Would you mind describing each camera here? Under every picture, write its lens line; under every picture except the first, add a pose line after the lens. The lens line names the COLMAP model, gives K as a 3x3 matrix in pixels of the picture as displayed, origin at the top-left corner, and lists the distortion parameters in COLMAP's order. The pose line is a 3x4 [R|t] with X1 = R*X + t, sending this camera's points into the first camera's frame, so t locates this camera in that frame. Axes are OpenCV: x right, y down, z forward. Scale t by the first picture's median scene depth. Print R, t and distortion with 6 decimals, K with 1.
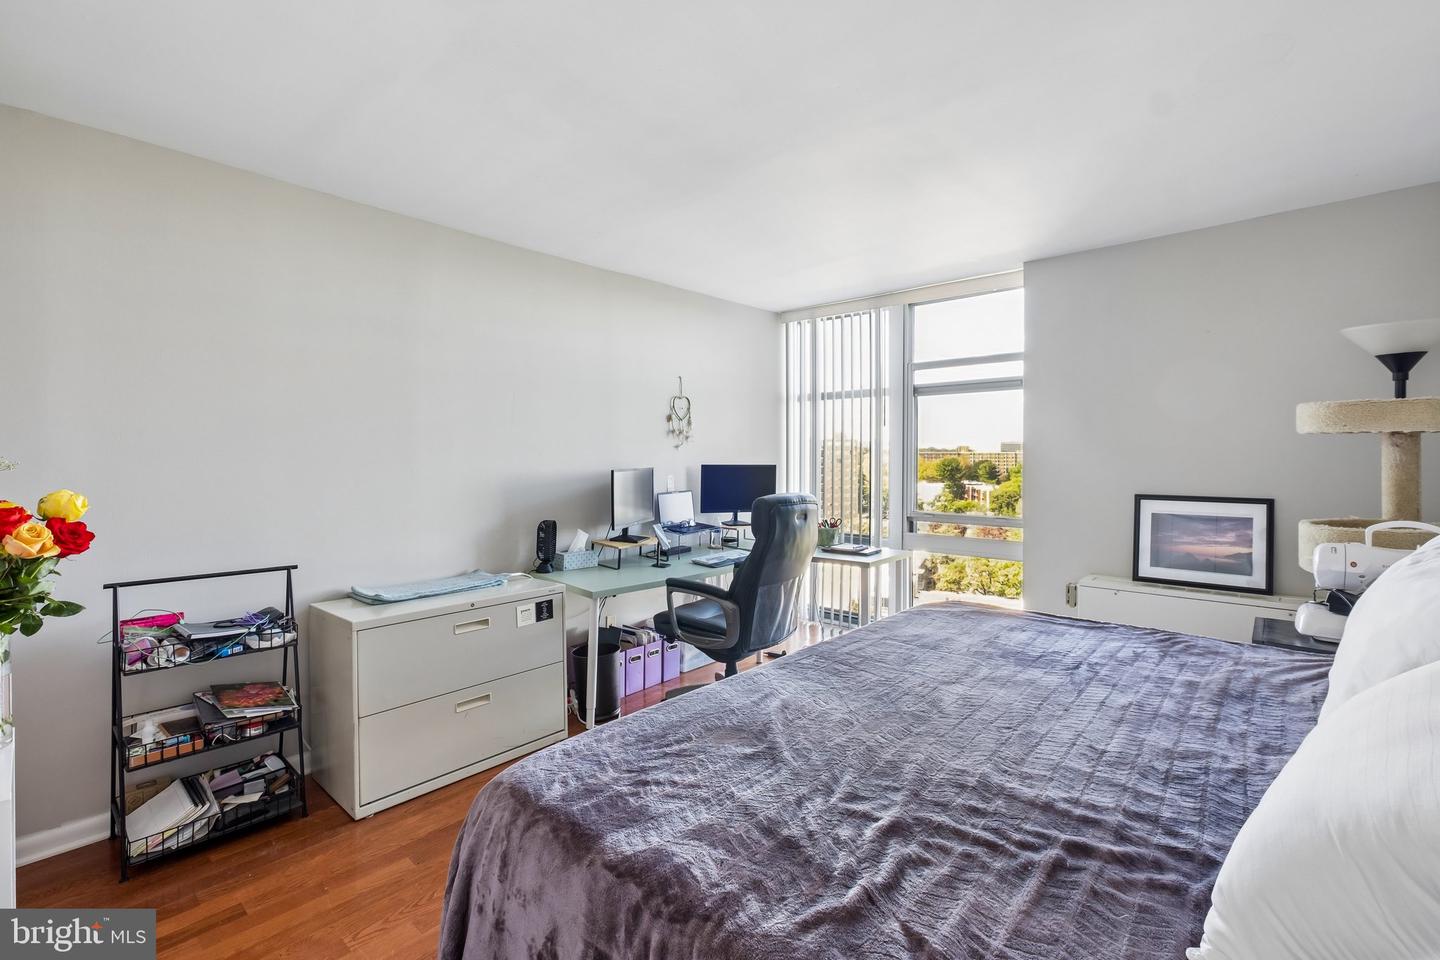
lens RADIAL K [[638.1, 0, 705.6], [0, 638.1, 481.2], [0, 0, 1]] dist [-0.004189, -0.001053]
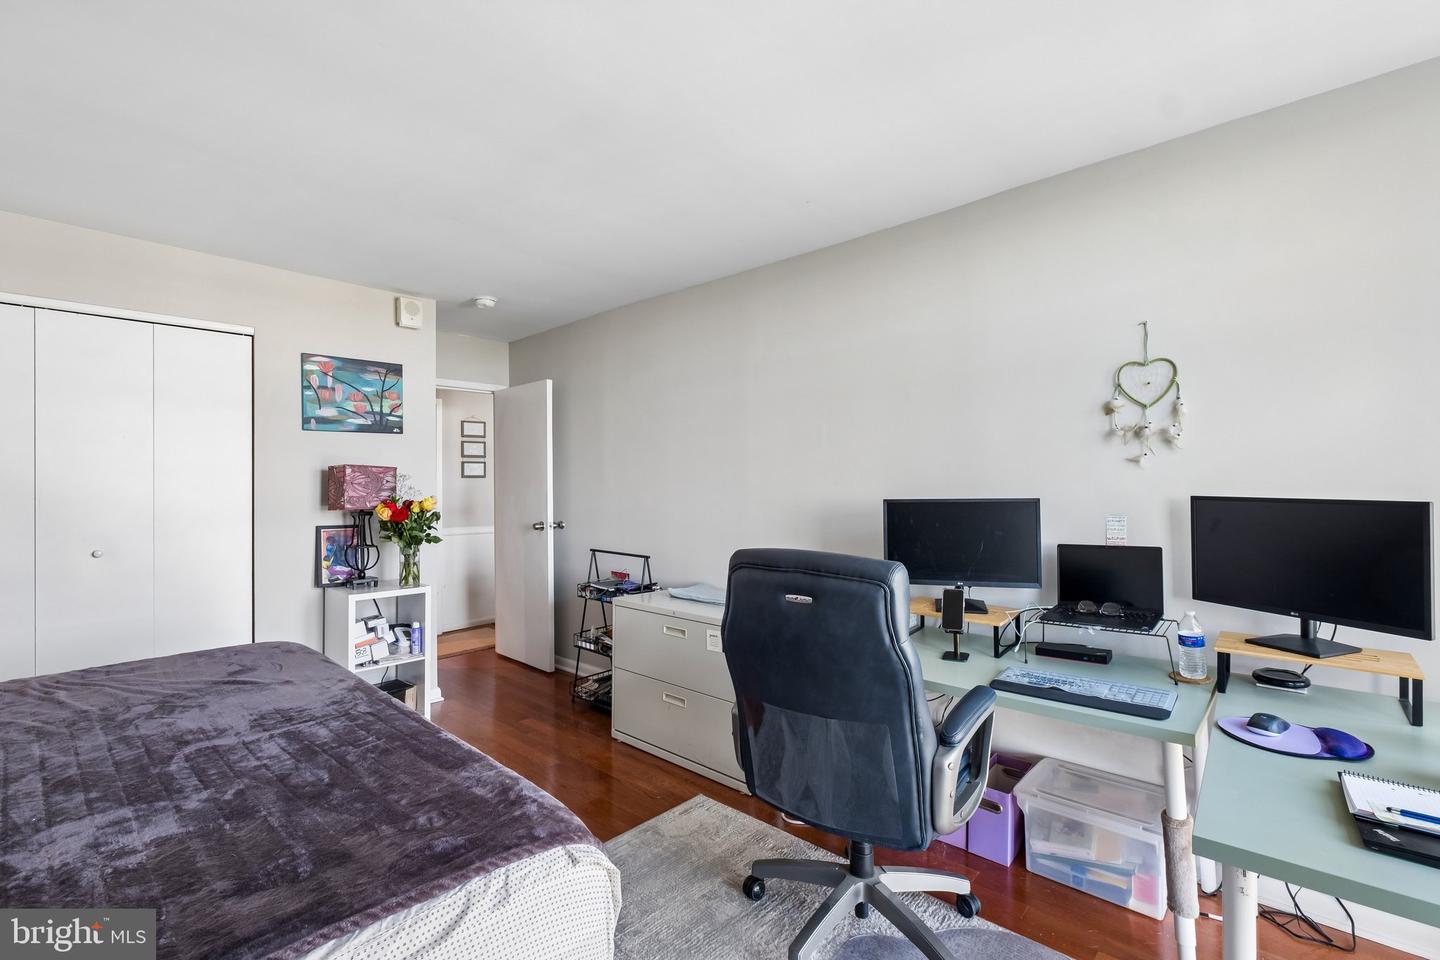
lens RADIAL K [[638.1, 0, 721.5], [0, 638.1, 478.9], [0, 0, 1]] dist [-0.004189, -0.001053]
pose [[-0.021530, -0.005036, -0.999756, 0.482776], [-0.029635, 0.999551, -0.004397, -0.027114], [0.999329, 0.029533, -0.021670, 0.684298]]
